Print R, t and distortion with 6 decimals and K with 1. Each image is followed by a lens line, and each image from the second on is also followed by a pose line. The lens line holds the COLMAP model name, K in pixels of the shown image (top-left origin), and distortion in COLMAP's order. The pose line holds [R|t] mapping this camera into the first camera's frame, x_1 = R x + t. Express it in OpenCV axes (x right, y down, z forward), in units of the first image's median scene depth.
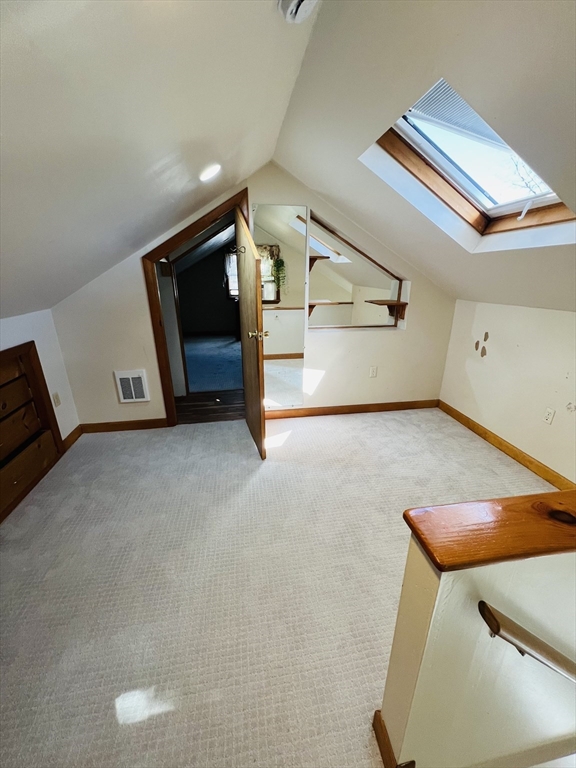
lens RADIAL K [[308.2, 0, 288.4], [0, 308.2, 385.7], [0, 0, 1]] dist [0.000444, -0.000157]
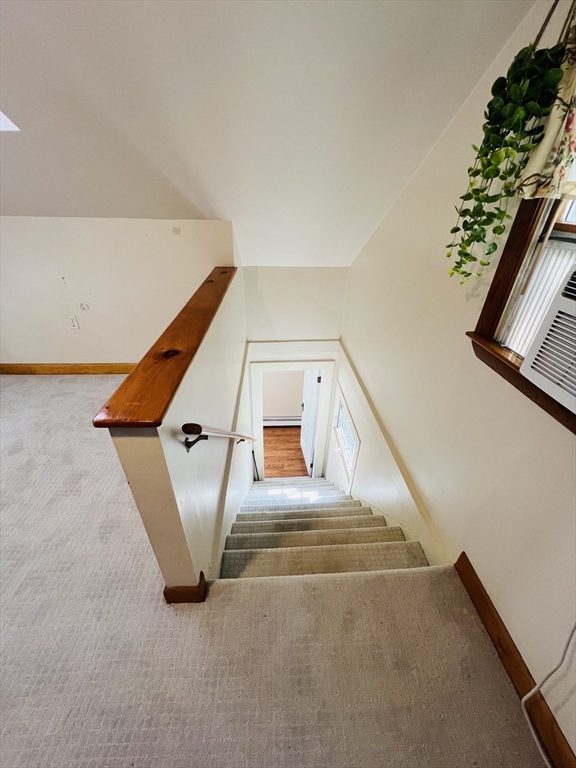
lens RADIAL K [[308.2, 0, 286.9], [0, 308.2, 385.9], [0, 0, 1]] dist [0.000444, -0.000157]
pose [[0.109677, -0.515034, 0.850124, -0.109147], [0.318726, 0.828343, 0.460719, 0.020506], [-0.941480, 0.220427, 0.255005, 0.051614]]
